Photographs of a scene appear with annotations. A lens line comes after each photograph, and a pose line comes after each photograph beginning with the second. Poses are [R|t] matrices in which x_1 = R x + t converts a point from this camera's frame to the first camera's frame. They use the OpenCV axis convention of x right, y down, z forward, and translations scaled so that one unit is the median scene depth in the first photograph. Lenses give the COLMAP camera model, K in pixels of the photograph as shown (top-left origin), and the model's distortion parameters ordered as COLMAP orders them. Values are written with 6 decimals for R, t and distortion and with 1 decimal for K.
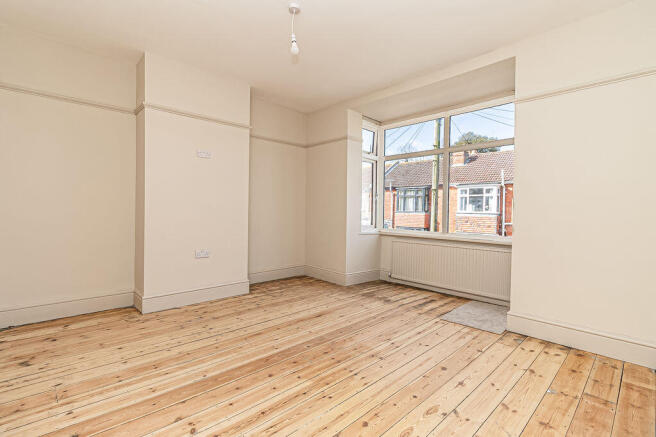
lens RADIAL K [[299.1, 0, 330.0], [0, 299.1, 218.8], [0, 0, 1]] dist [0.002683, 0.000836]
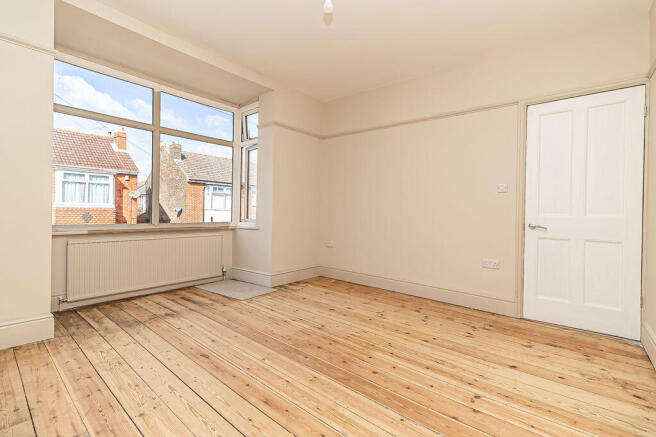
lens RADIAL K [[299.1, 0, 325.2], [0, 299.1, 216.8], [0, 0, 1]] dist [0.002683, 0.000836]
pose [[-0.111953, -0.037755, 0.992996, -0.709636], [0.001959, 0.999268, 0.038215, -0.007266], [-0.993712, 0.006223, -0.111798, 0.805437]]
